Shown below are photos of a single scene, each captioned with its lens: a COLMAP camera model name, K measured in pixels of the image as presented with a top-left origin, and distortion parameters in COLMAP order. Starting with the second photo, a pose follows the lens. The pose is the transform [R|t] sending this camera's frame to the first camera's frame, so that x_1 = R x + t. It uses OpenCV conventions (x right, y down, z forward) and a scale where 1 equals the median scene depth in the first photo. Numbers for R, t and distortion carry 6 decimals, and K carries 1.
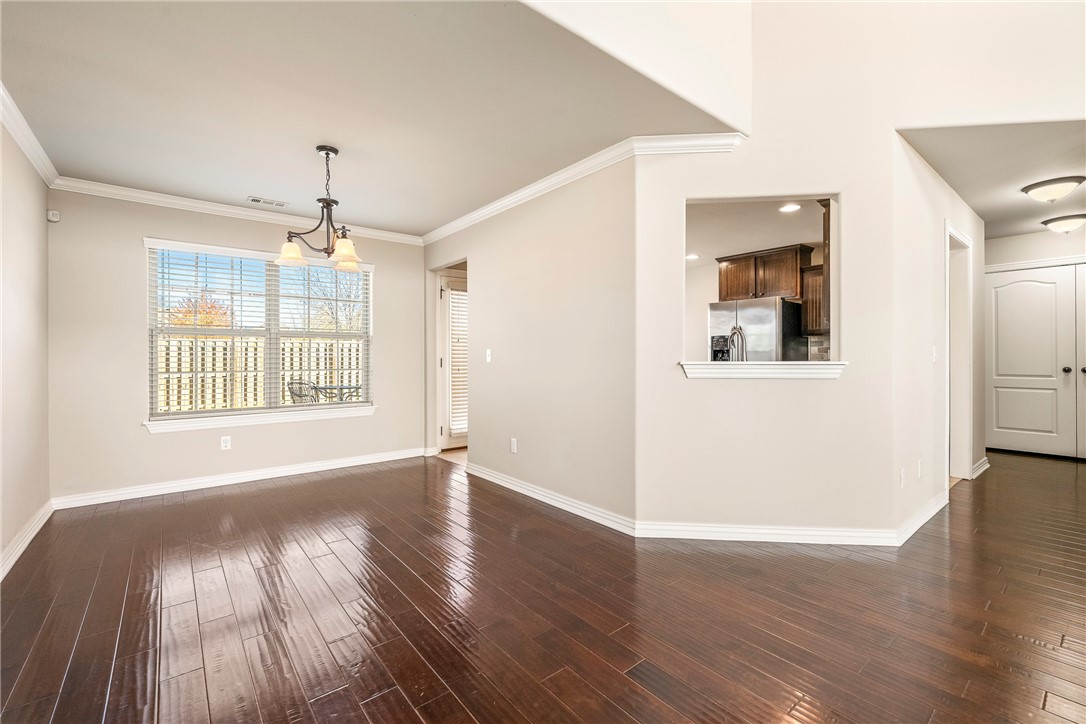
lens RADIAL K [[462.2, 0, 543.0], [0, 462.2, 362.0], [0, 0, 1]] dist [-0.001223, 0.000022]
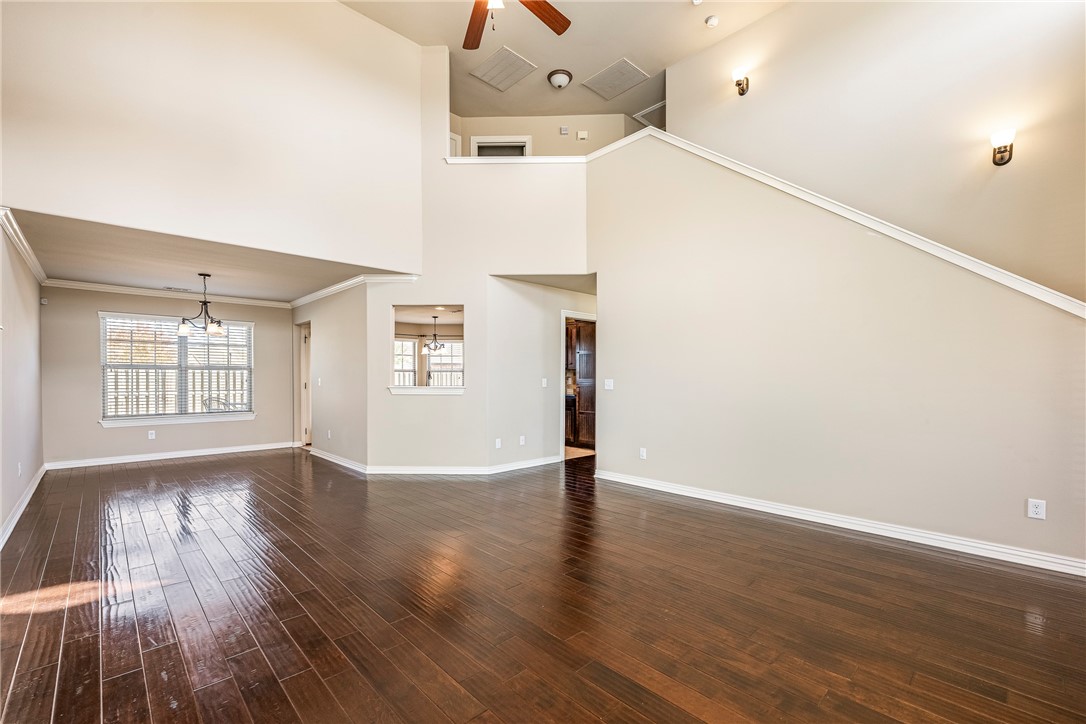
lens RADIAL K [[483.7, 0, 556.2], [0, 483.7, 388.4], [0, 0, 1]] dist [0.000280, 0.000078]
pose [[0.997053, 0.002379, 0.076681, 0.657233], [-0.003200, 0.999939, 0.010586, -0.012396], [-0.076651, -0.010800, 0.996999, -0.879623]]
